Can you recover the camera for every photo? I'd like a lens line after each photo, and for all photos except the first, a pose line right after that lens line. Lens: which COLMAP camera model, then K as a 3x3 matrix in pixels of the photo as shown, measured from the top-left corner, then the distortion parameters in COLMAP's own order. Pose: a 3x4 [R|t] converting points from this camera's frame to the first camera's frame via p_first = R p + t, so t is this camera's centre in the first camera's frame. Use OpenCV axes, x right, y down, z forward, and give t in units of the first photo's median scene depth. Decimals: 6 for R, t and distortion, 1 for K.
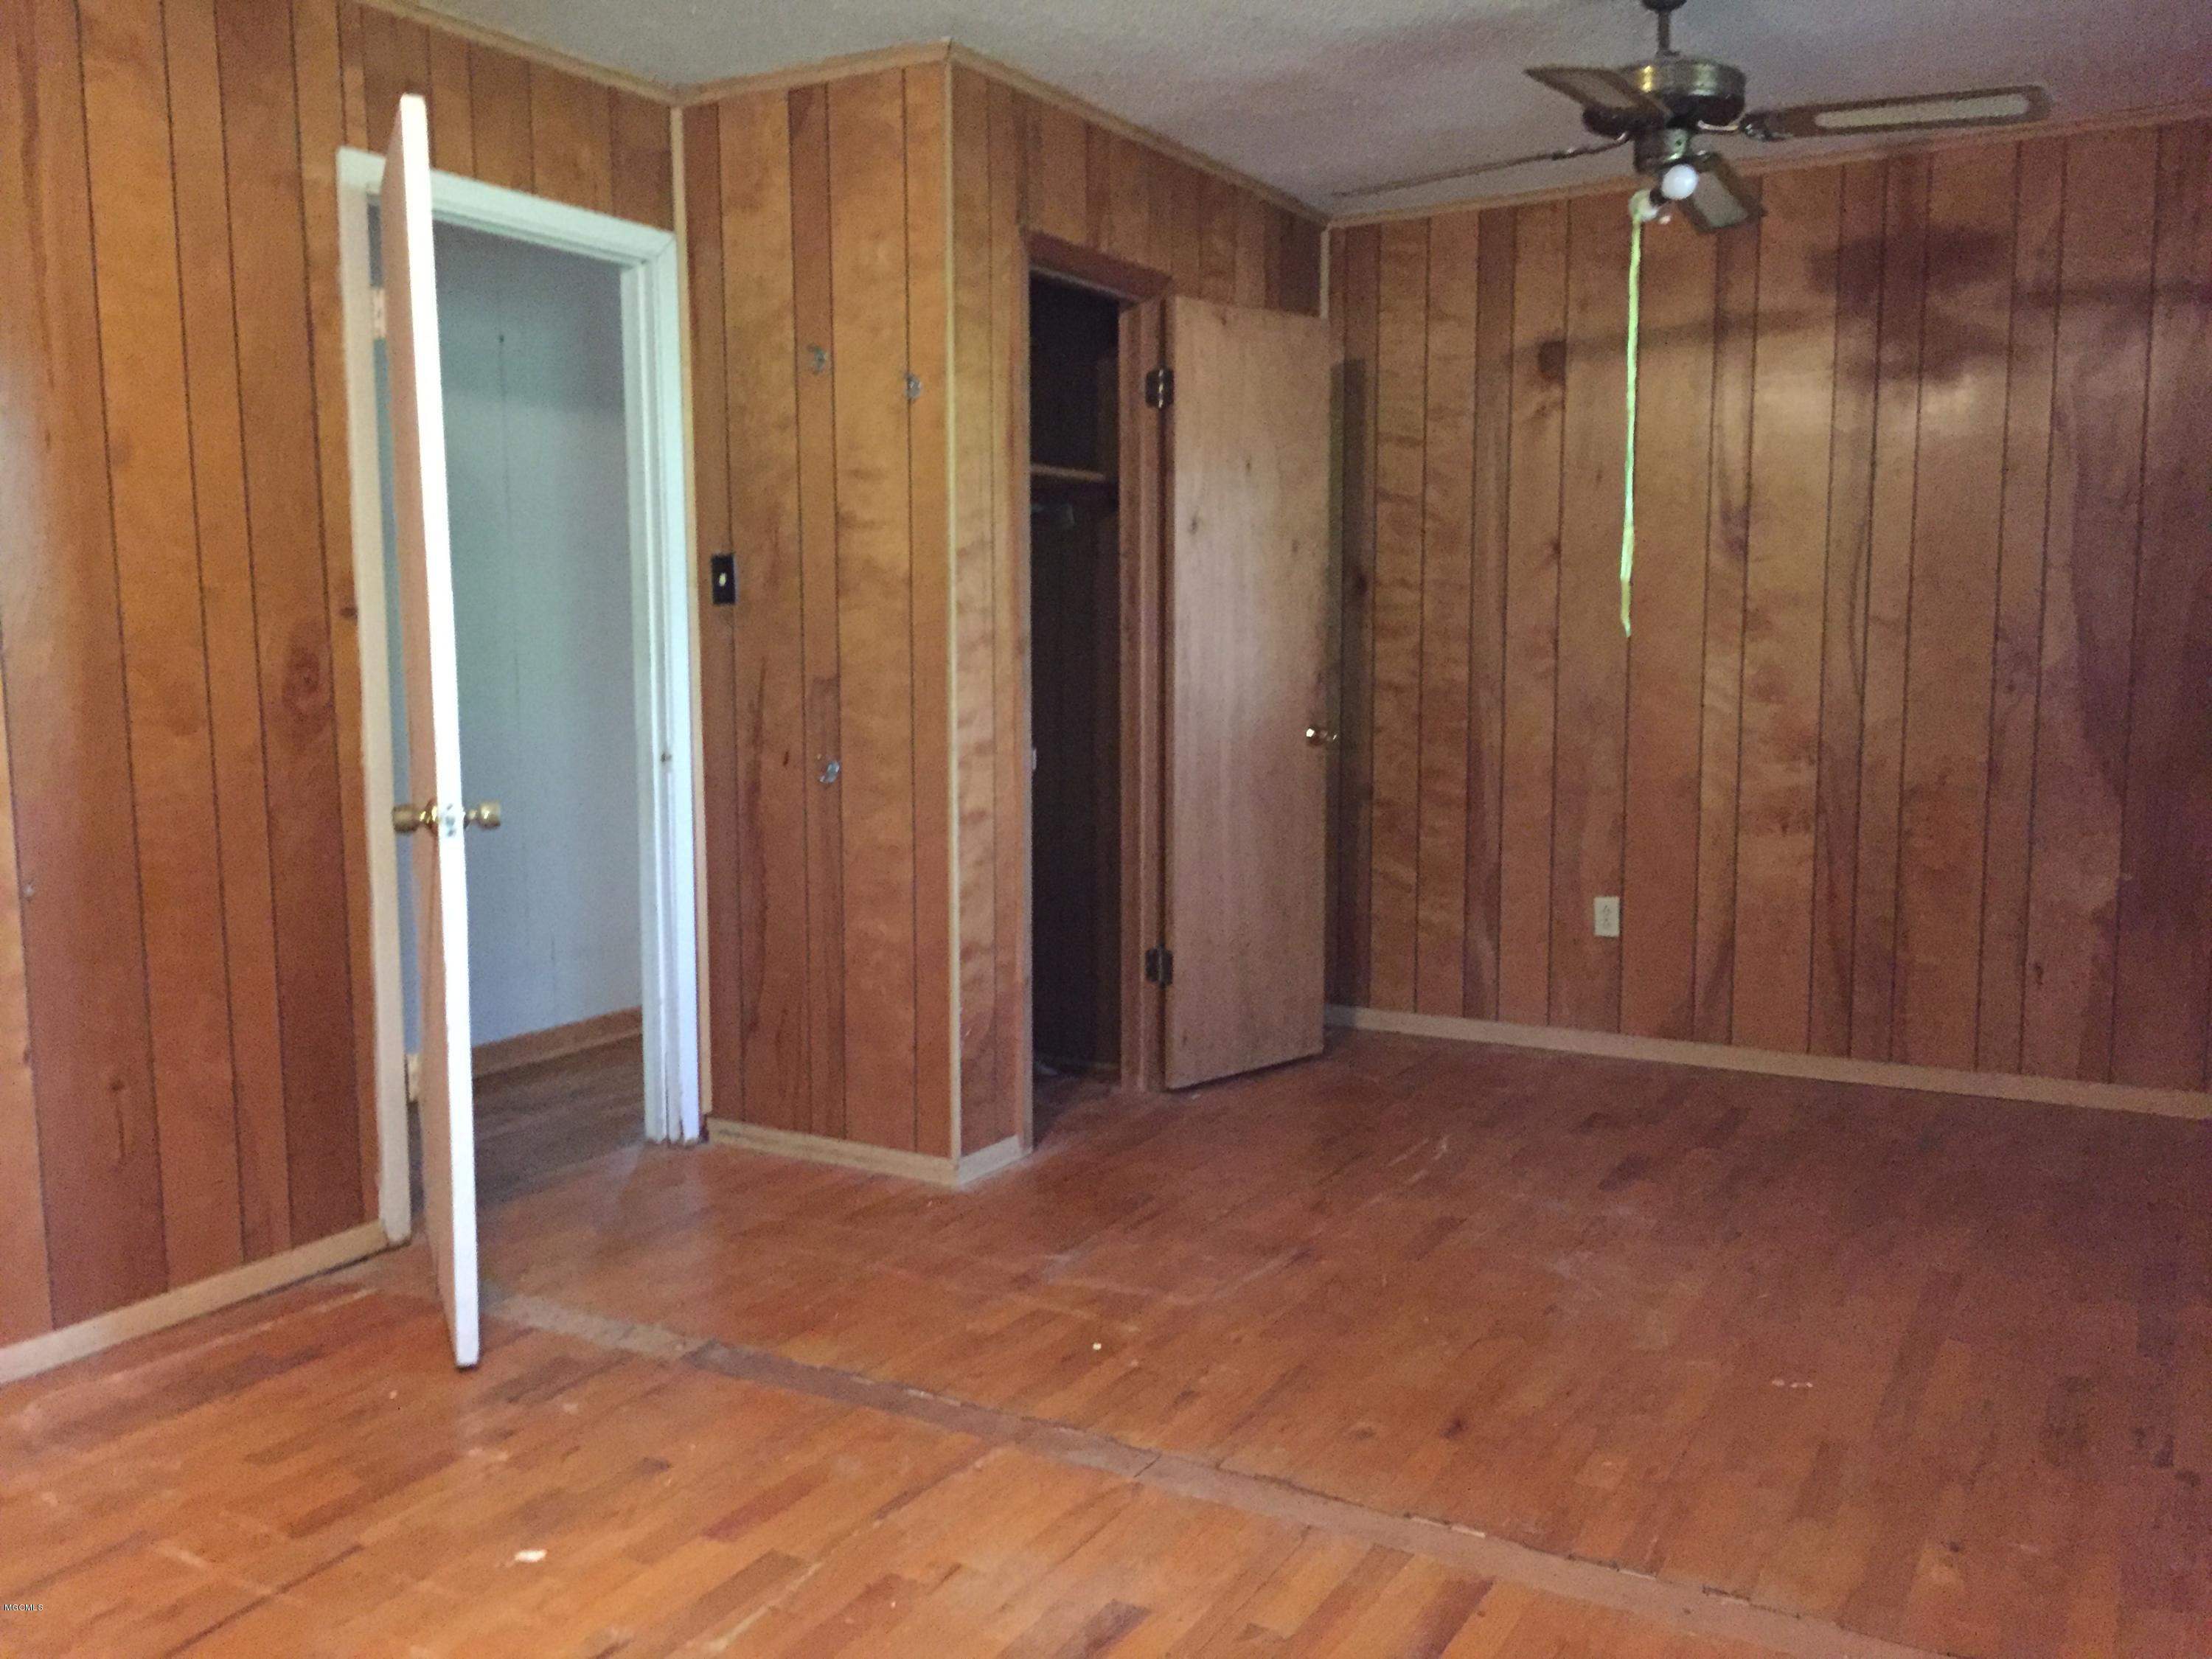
lens RADIAL K [[1917.8, 0, 1103.9], [0, 1917.8, 831.6], [0, 0, 1]] dist [0.030579, -0.007640]
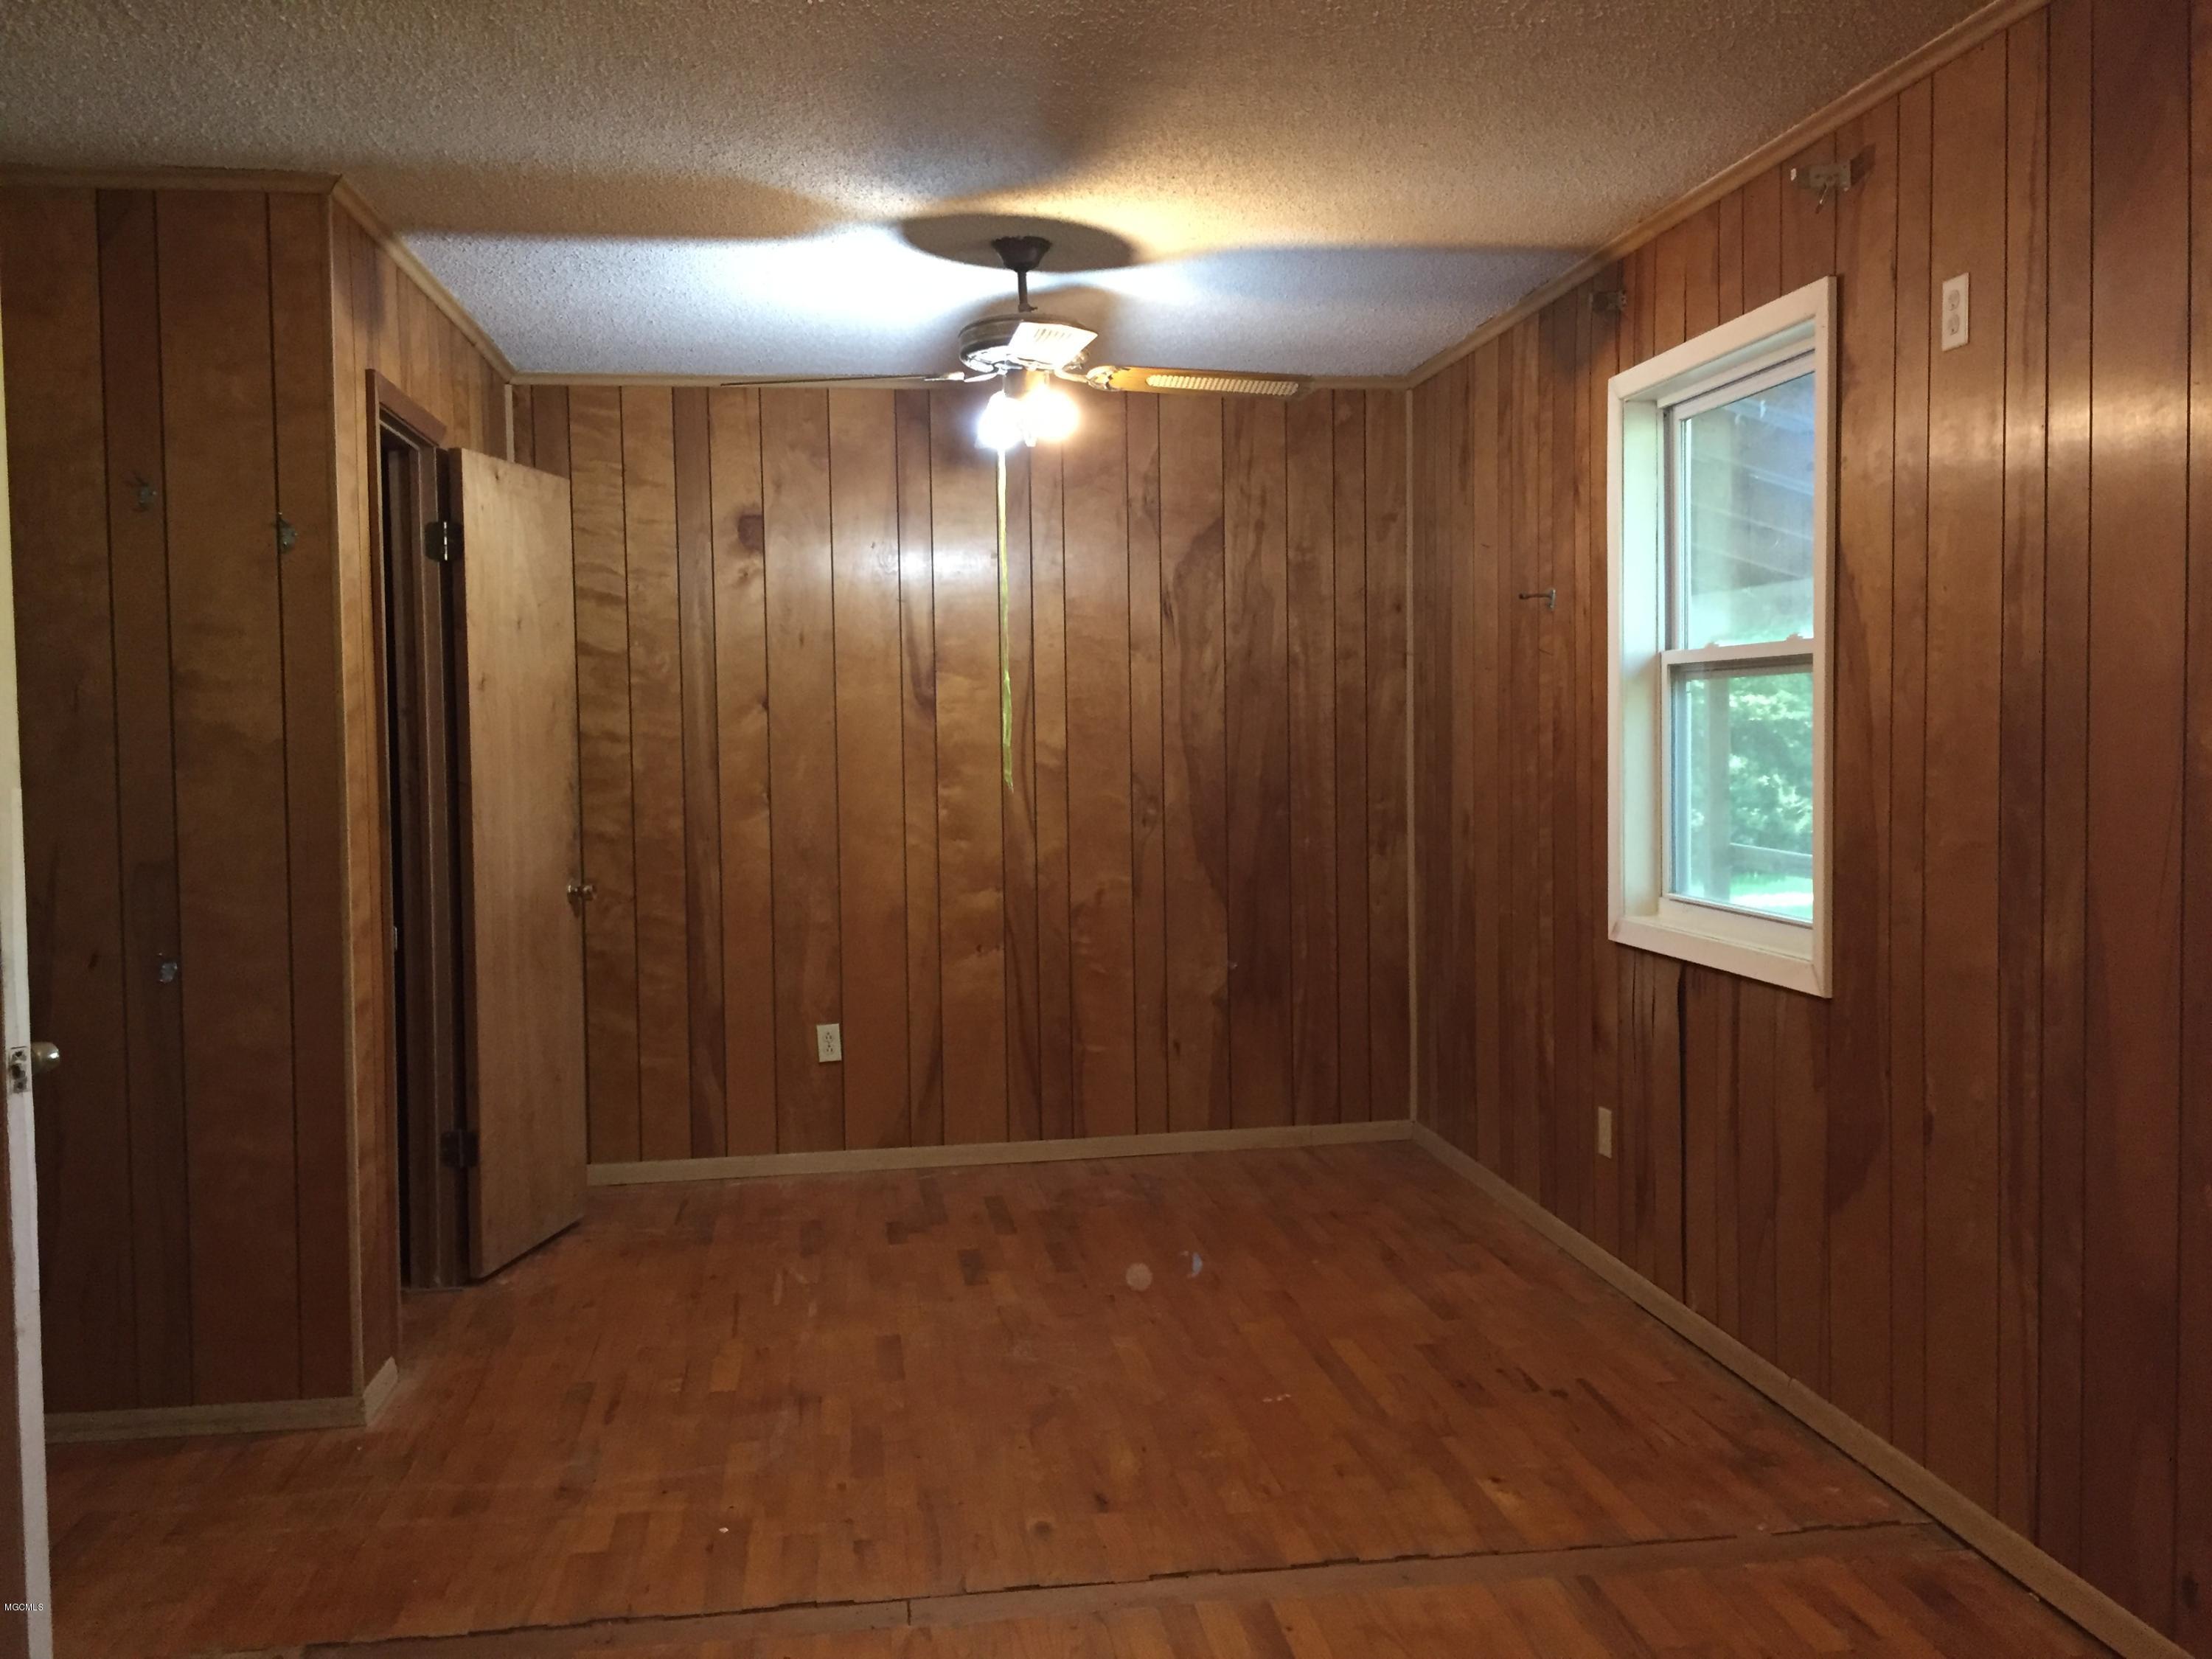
lens RADIAL K [[1903.1, 0, 1148.6], [0, 1903.1, 826.1], [0, 0, 1]] dist [0.080567, -0.115891]
pose [[0.775088, -0.038167, 0.630700, -0.293608], [0.080183, 0.996045, -0.038264, -0.023672], [-0.626745, 0.080229, 0.775083, 0.047498]]
